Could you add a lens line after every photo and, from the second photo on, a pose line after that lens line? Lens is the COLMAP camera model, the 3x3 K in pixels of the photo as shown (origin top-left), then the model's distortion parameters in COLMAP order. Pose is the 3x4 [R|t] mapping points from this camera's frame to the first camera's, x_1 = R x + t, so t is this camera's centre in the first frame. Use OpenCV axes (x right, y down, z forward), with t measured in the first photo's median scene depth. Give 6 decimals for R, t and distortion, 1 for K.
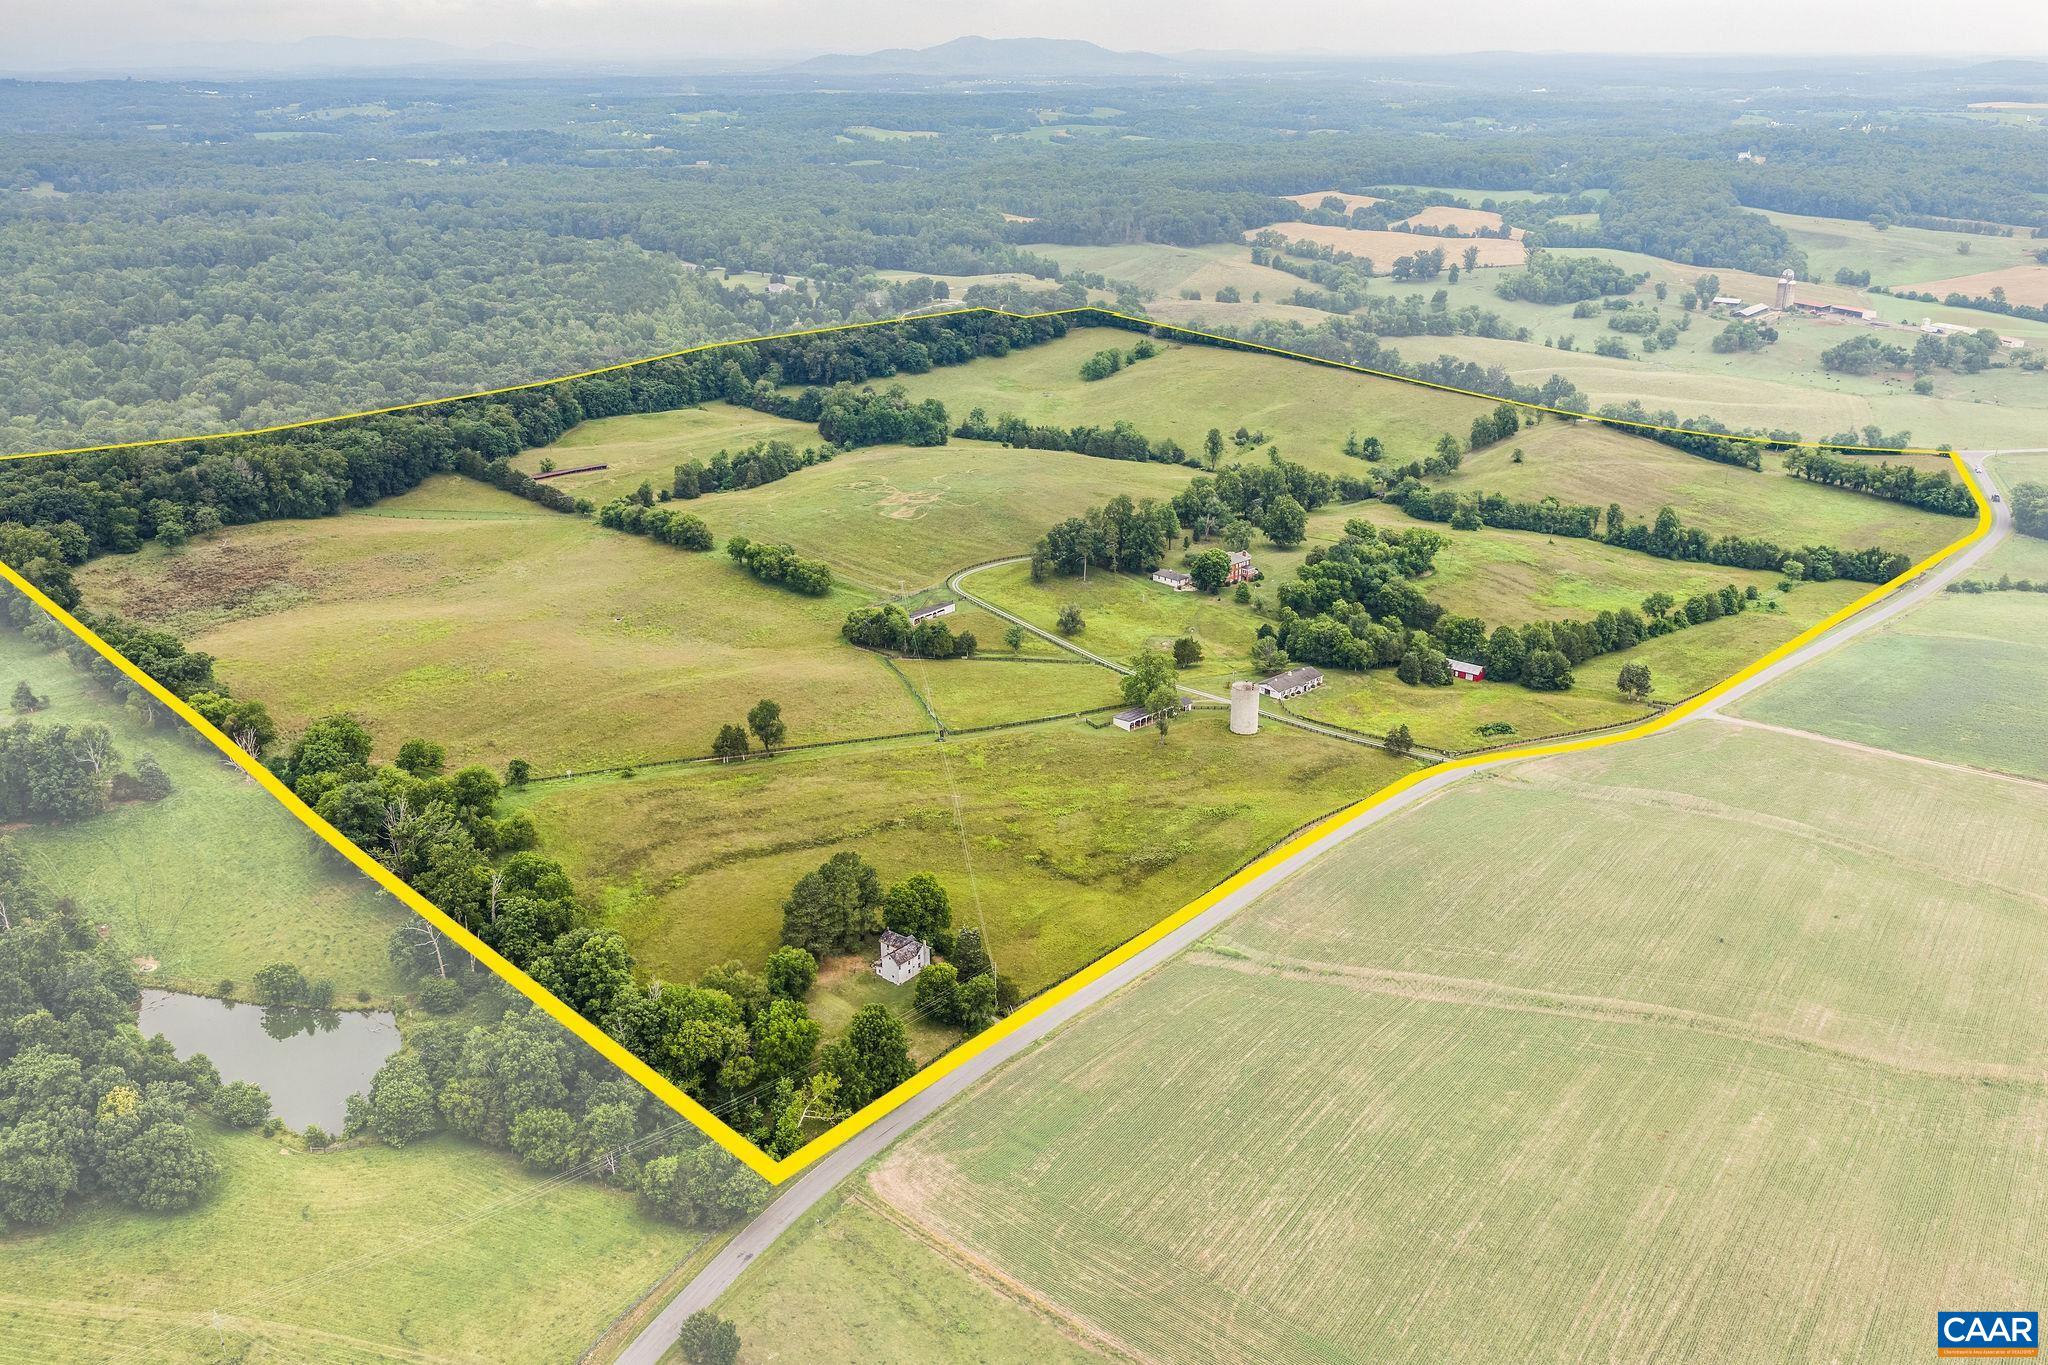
lens RADIAL K [[1695.3, 0, 1020.6], [0, 1695.3, 680.9], [0, 0, 1]] dist [0.000252, -0.004052]
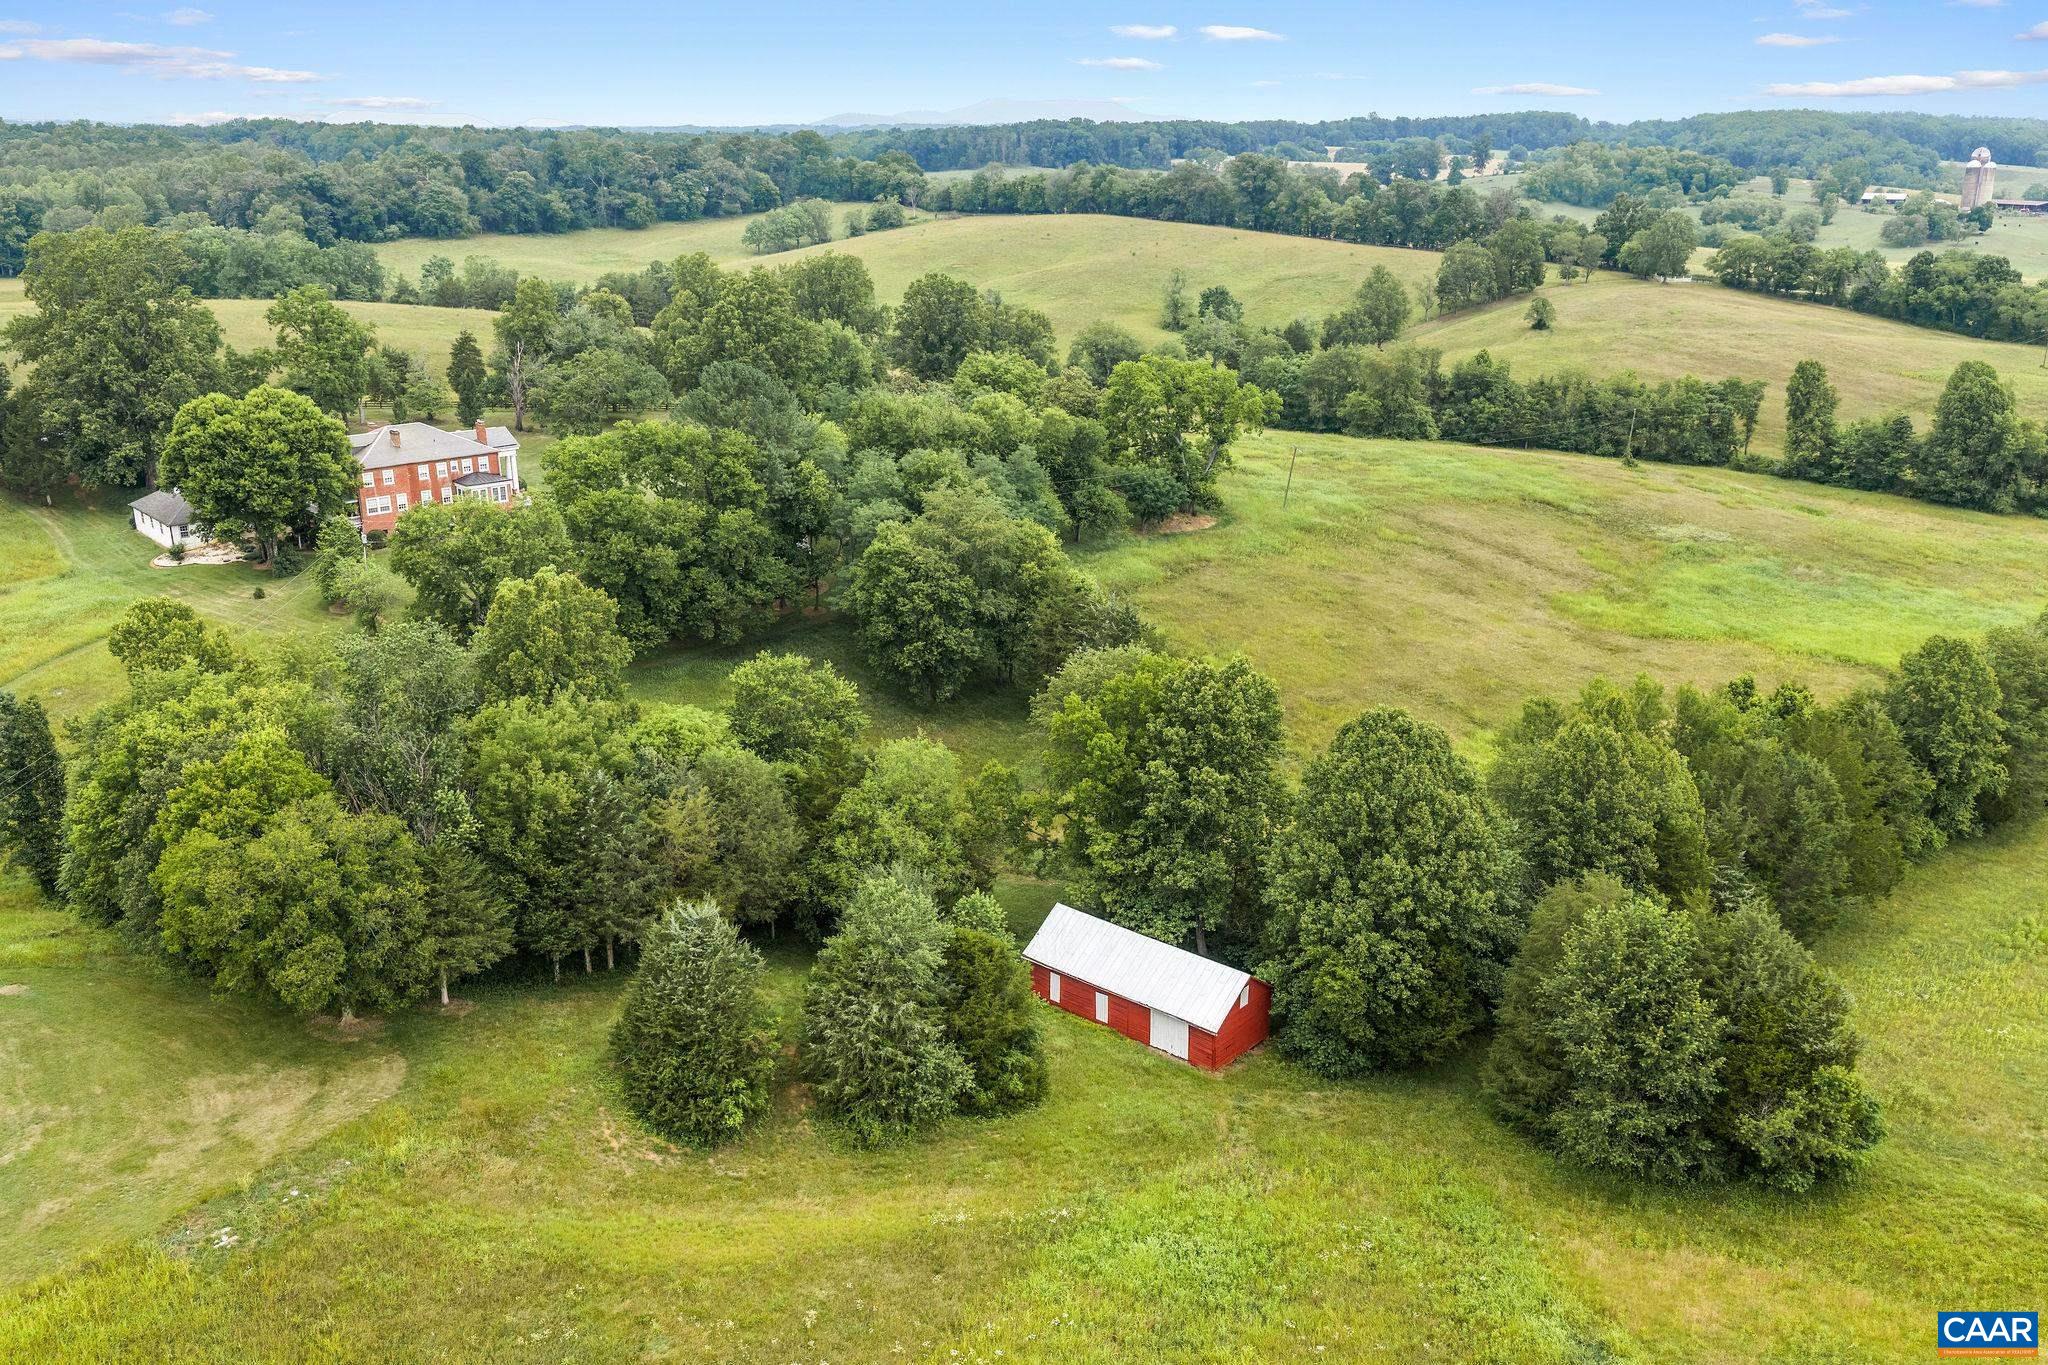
lens RADIAL K [[1695.3, 0, 1027.2], [0, 1695.3, 683.3], [0, 0, 1]] dist [0.000252, -0.004052]
pose [[0.999712, 0.004662, -0.023530, 0.198095], [-0.005681, 0.999040, -0.043437, -0.022001], [0.023305, 0.043558, 0.998779, 0.652109]]
